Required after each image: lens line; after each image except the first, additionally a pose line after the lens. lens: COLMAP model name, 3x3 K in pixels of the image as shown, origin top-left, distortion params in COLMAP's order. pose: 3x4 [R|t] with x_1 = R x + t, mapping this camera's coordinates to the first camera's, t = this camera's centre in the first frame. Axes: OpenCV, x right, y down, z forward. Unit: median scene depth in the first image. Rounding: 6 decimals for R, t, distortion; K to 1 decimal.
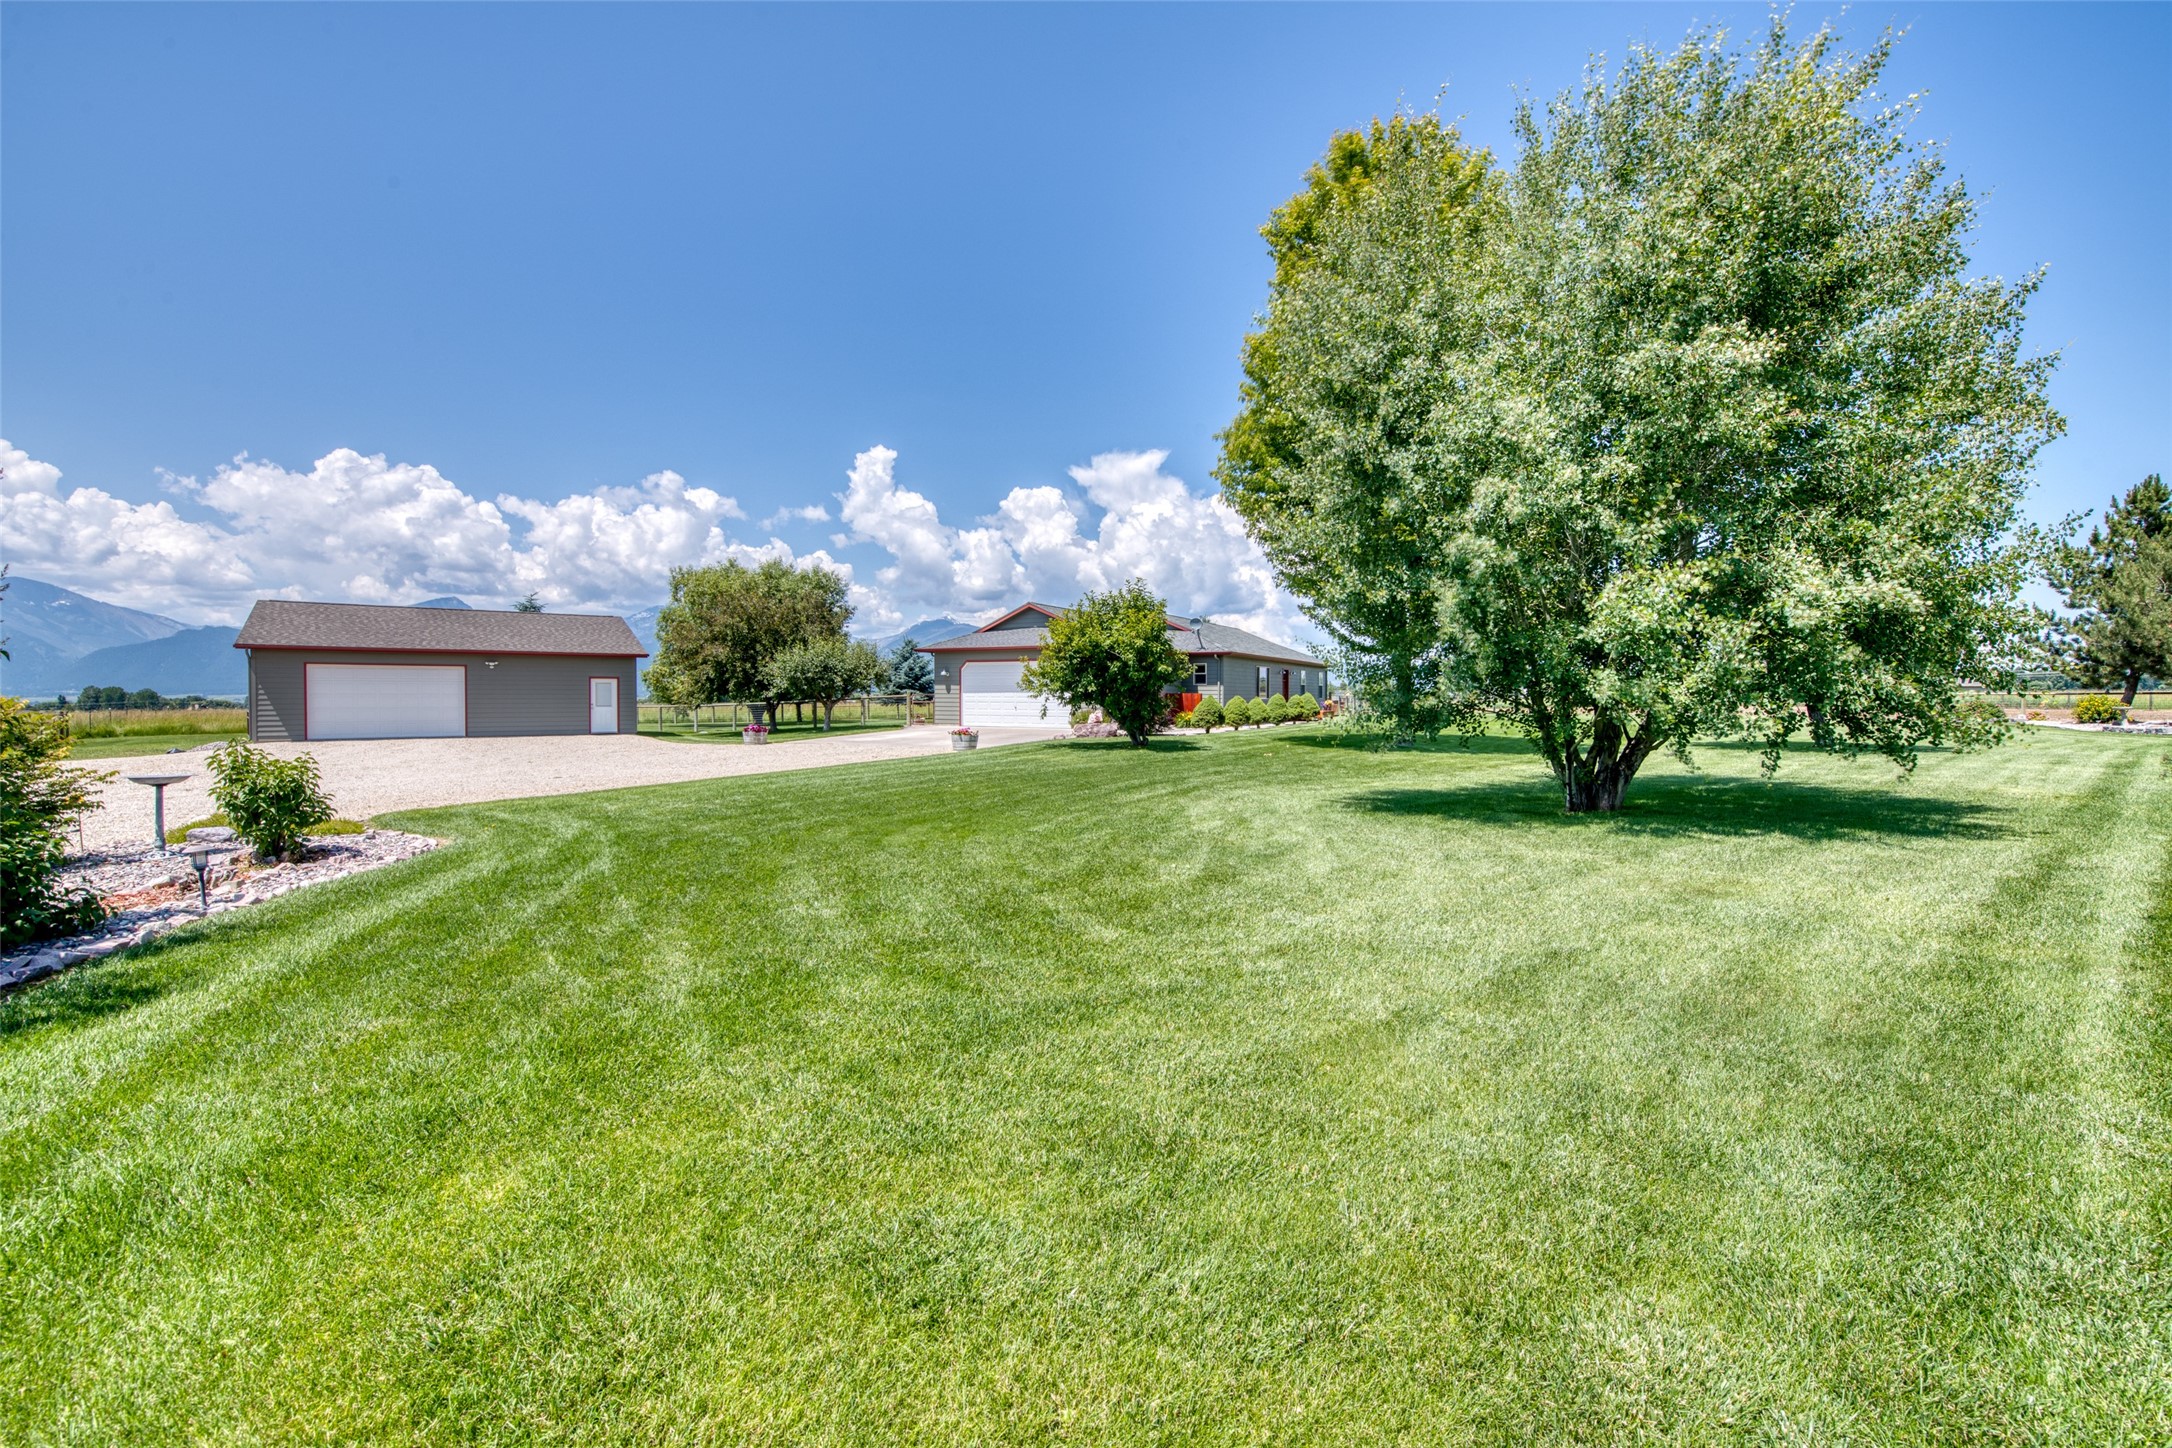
lens RADIAL K [[880.8, 0, 1082.6], [0, 880.8, 691.1], [0, 0, 1]] dist [-0.010119, -0.001767]
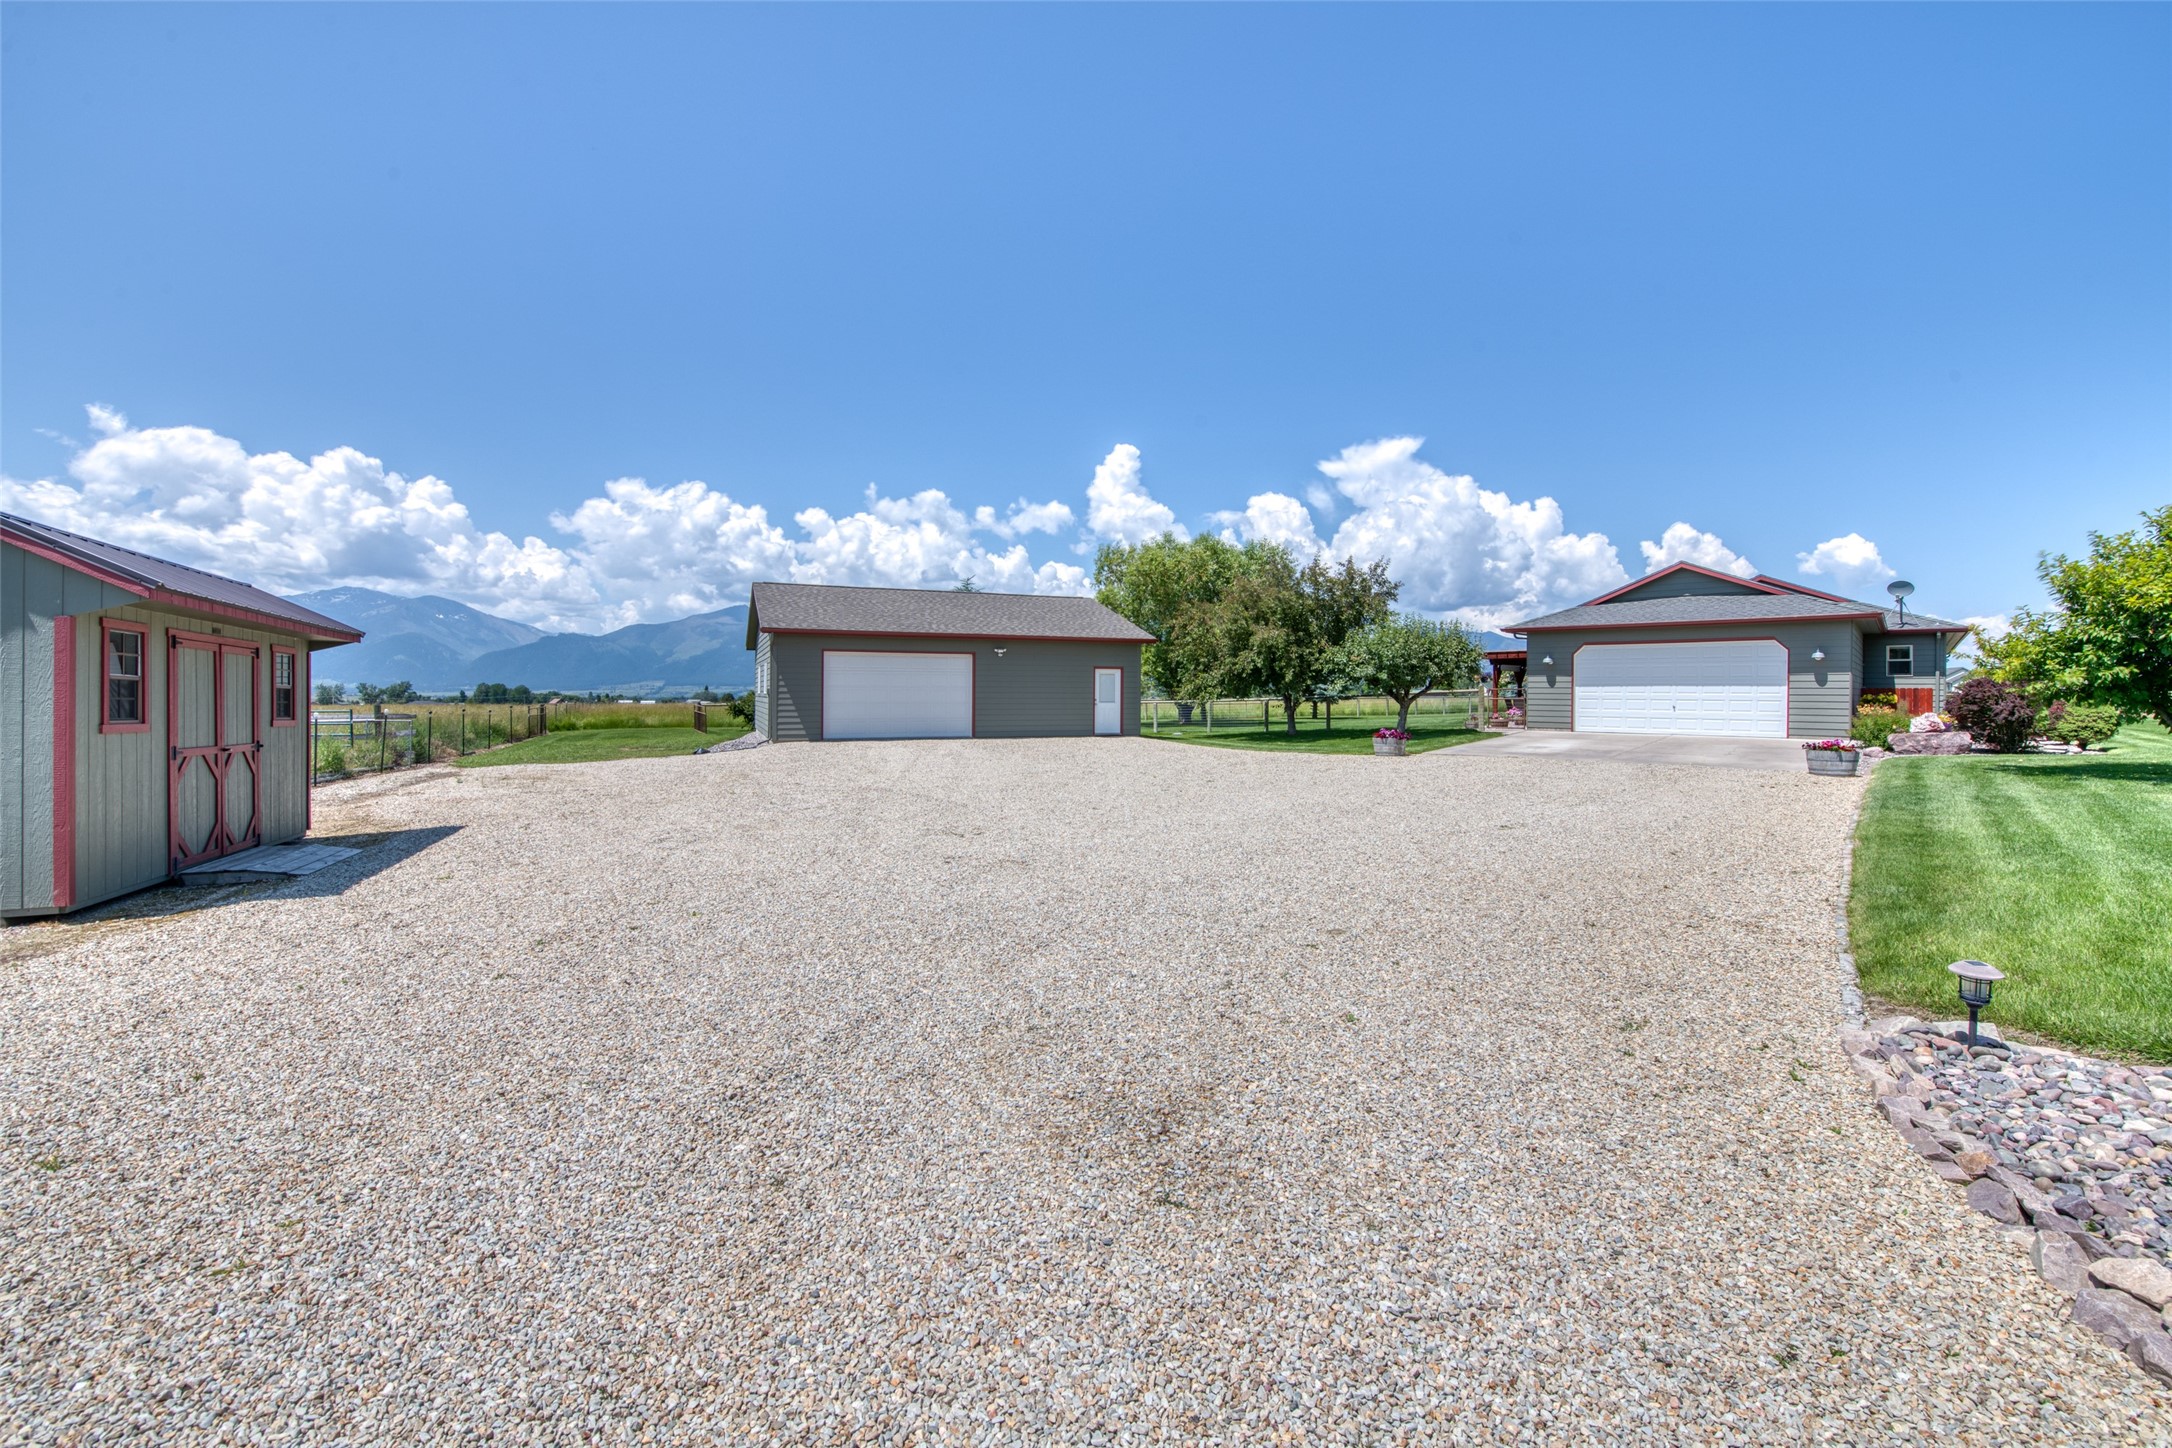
lens RADIAL K [[880.8, 0, 1091.5], [0, 880.8, 639.8], [0, 0, 1]] dist [-0.010119, -0.001767]
pose [[0.970590, -0.010722, -0.240499, -0.354843], [-0.002980, 0.998396, -0.056535, 0.005565], [0.240720, 0.055589, 0.969001, 0.184803]]
